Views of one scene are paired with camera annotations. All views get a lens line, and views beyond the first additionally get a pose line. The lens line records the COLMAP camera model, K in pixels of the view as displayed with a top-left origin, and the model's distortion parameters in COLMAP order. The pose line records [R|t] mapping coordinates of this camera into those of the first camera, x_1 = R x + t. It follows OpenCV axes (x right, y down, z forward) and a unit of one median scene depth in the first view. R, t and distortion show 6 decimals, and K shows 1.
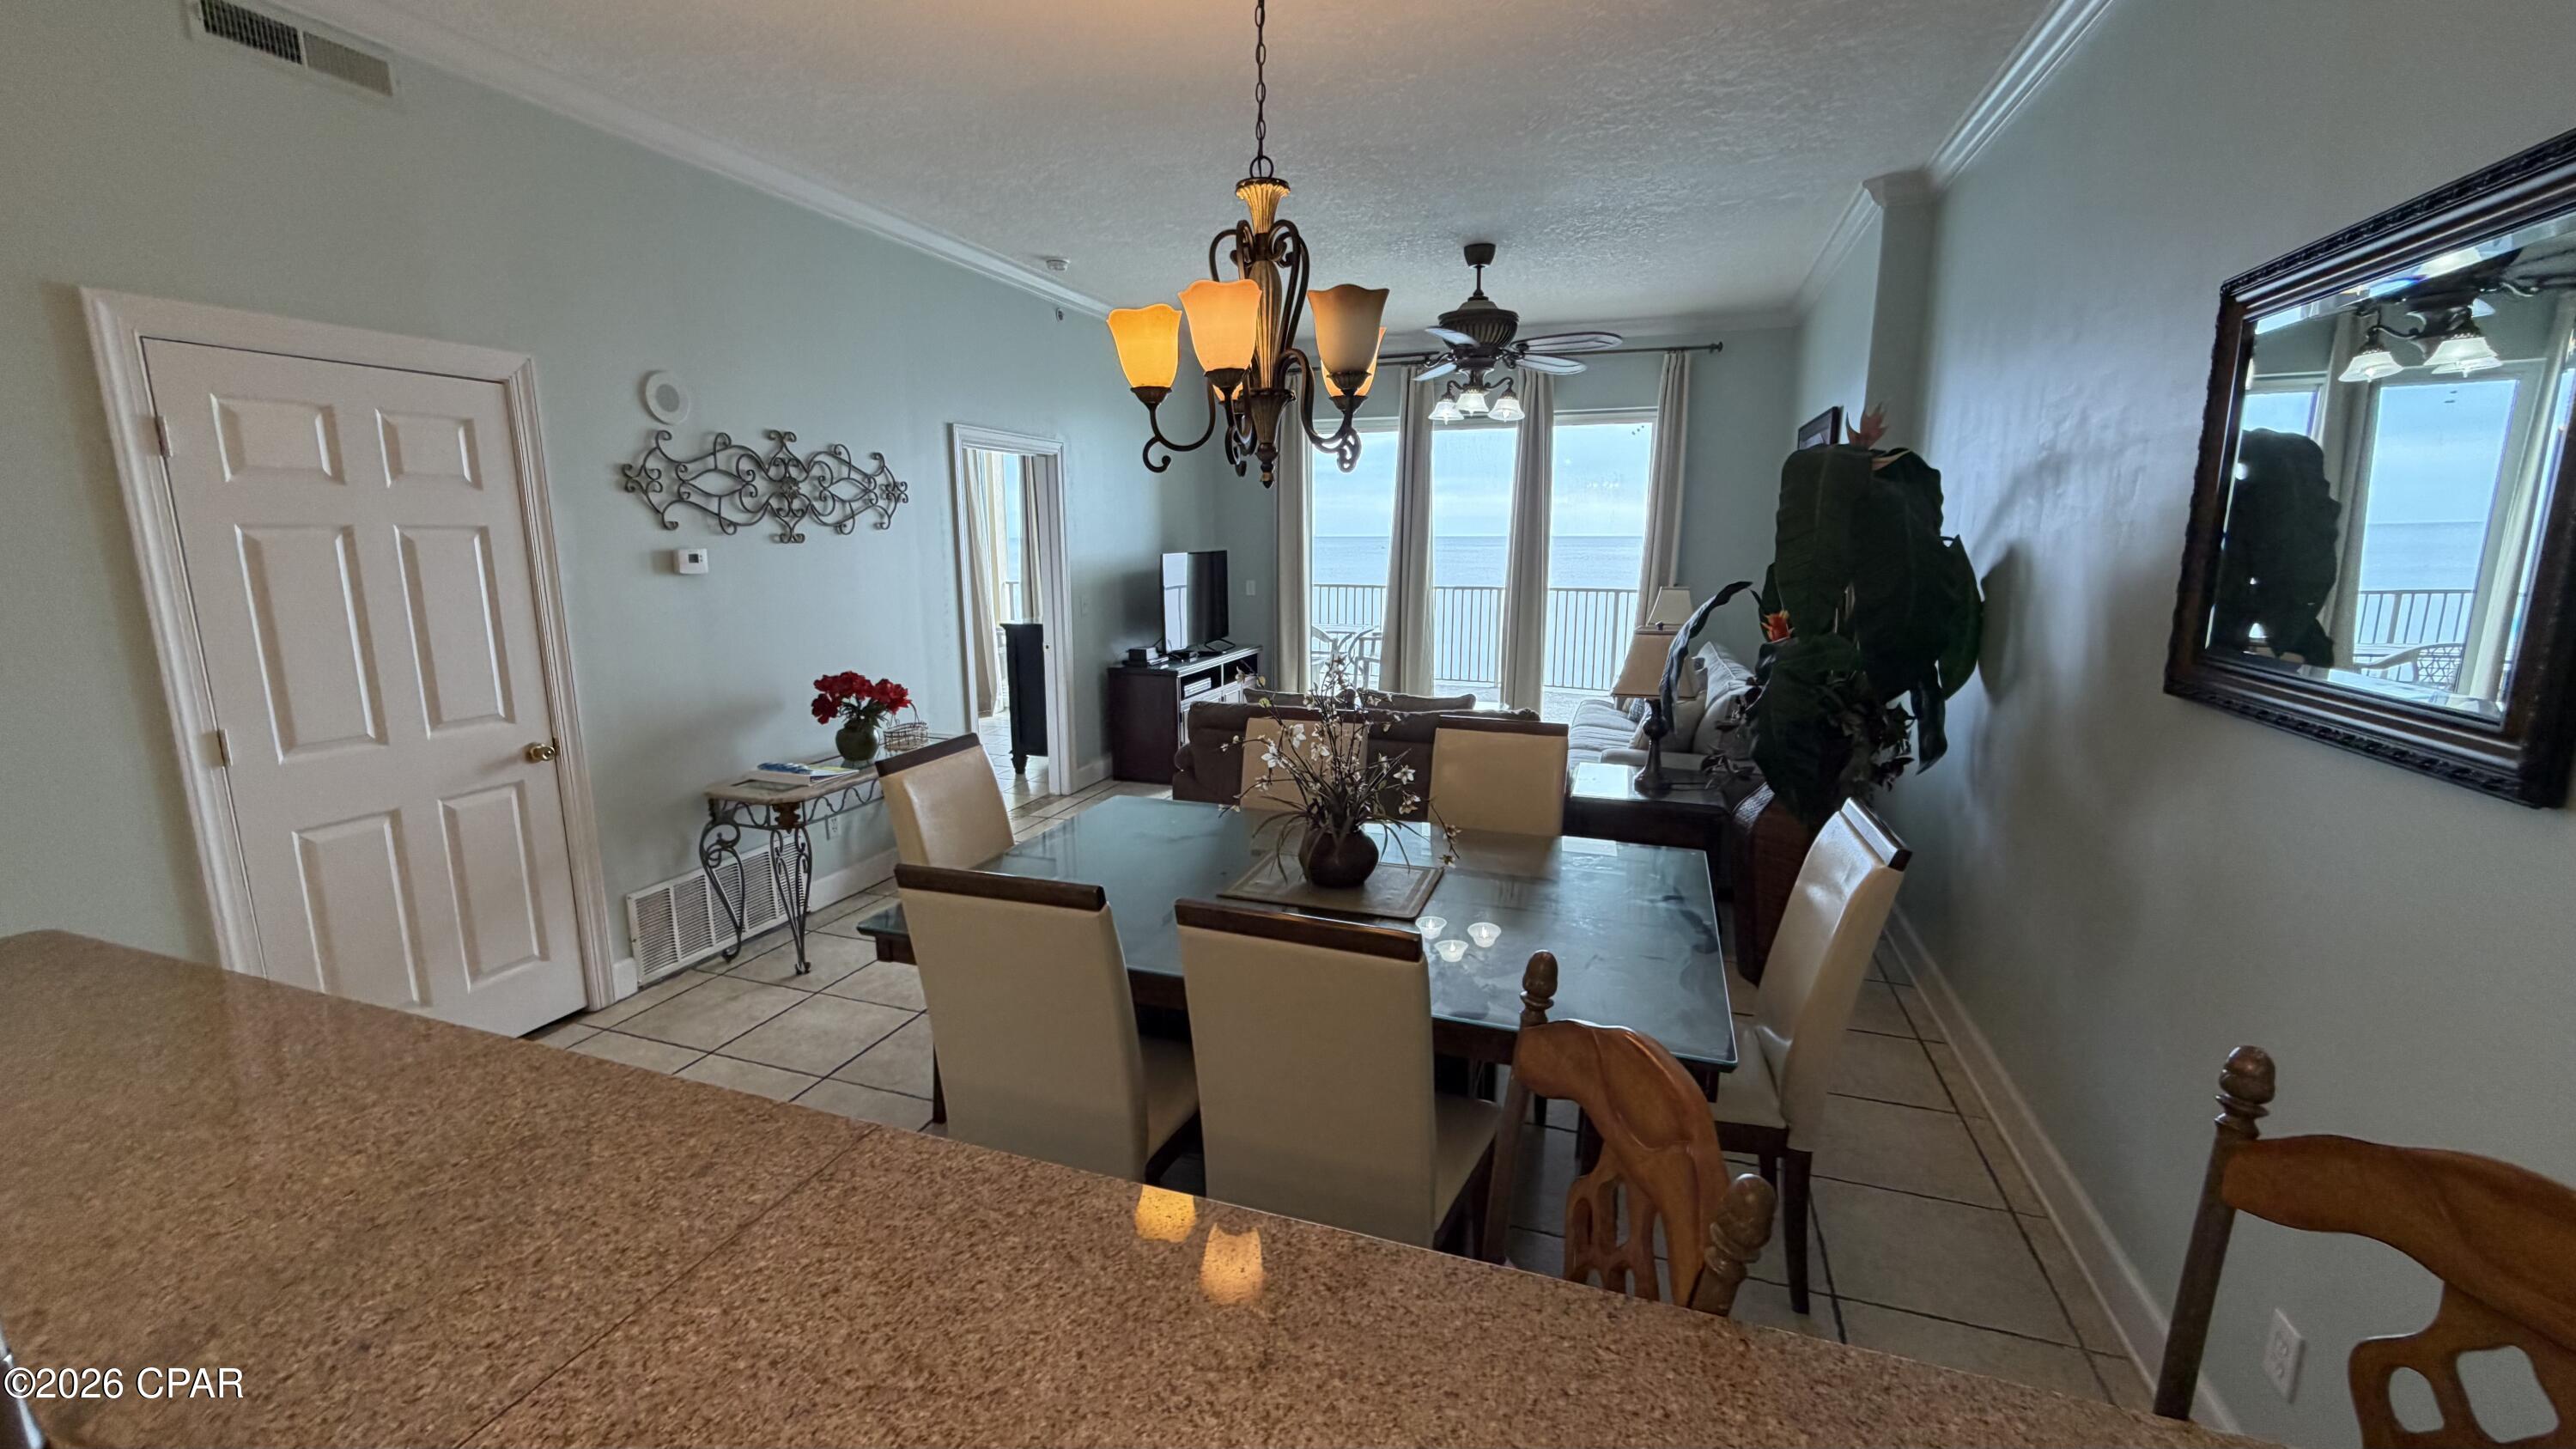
lens RADIAL K [[1025.0, 0, 1279.9], [0, 1025.0, 726.3], [0, 0, 1]] dist [0.000686, -0.000040]
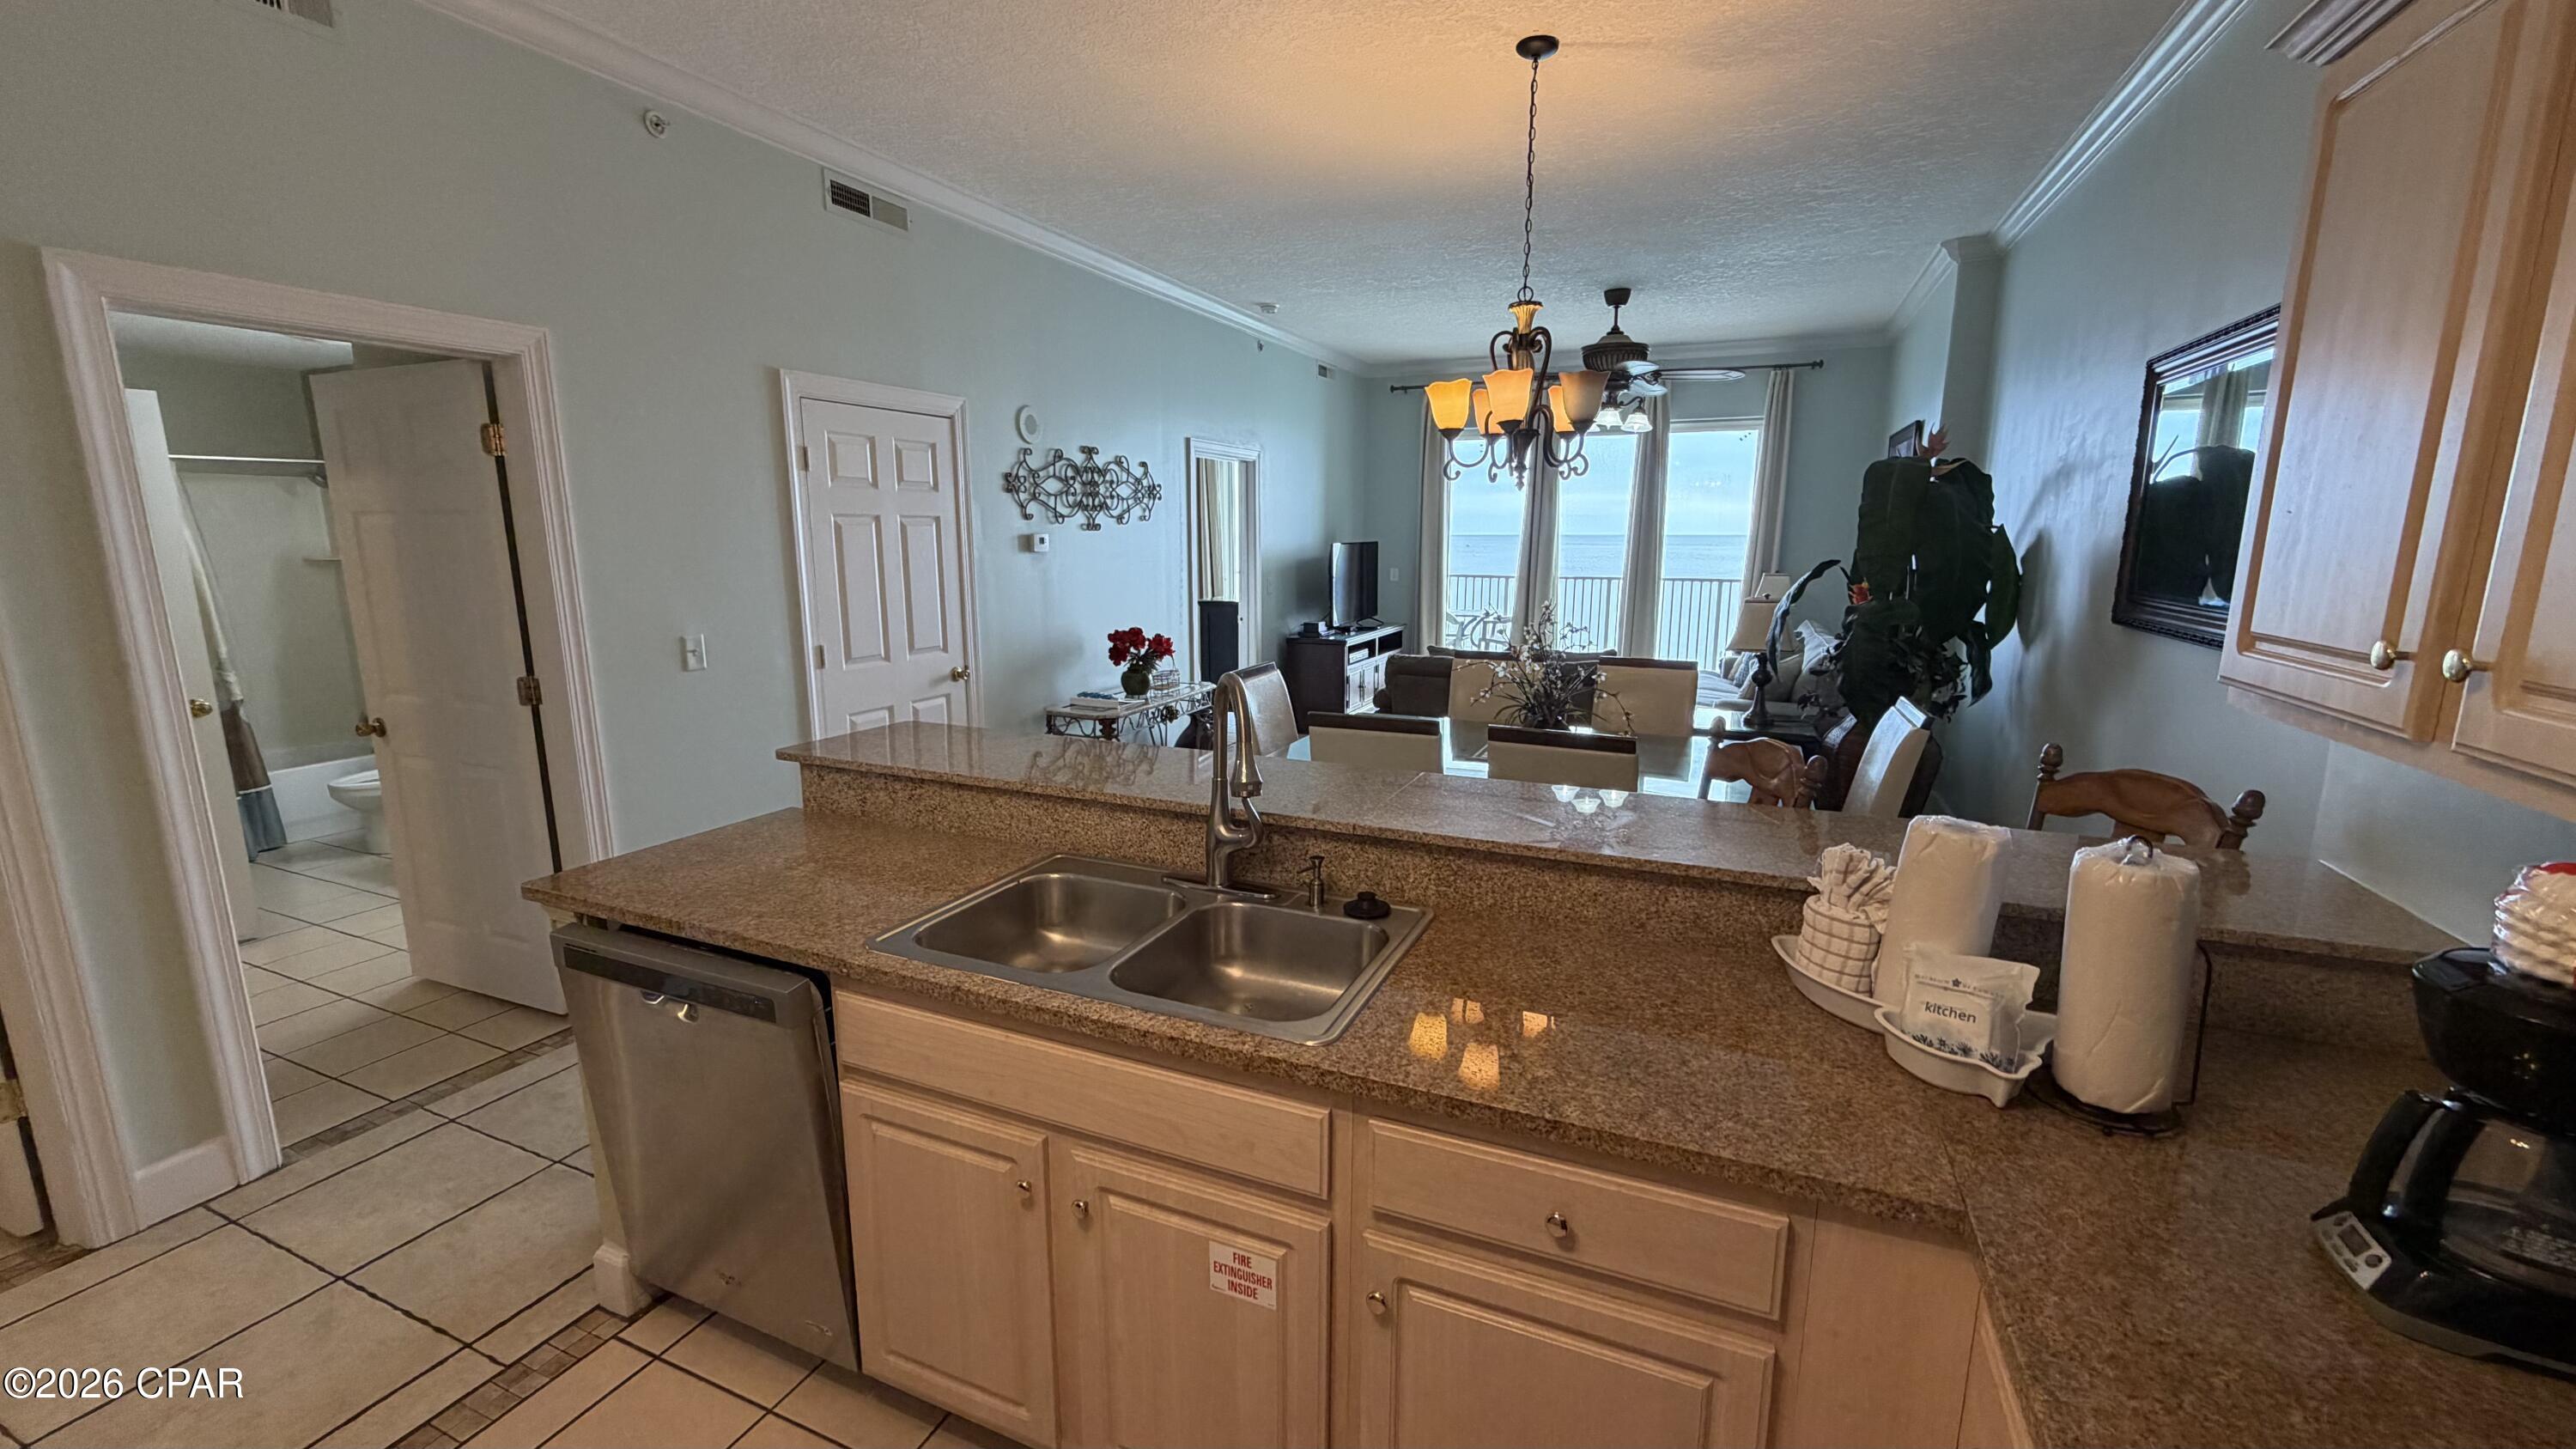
lens RADIAL K [[1025.0, 0, 1279.9], [0, 1025.0, 726.3], [0, 0, 1]] dist [0.000686, -0.000040]
pose [[0.996874, 0.016590, -0.077246, -0.126251], [-0.016442, 0.999862, 0.002552, 0.067331], [0.077277, -0.001274, 0.997009, -0.305595]]
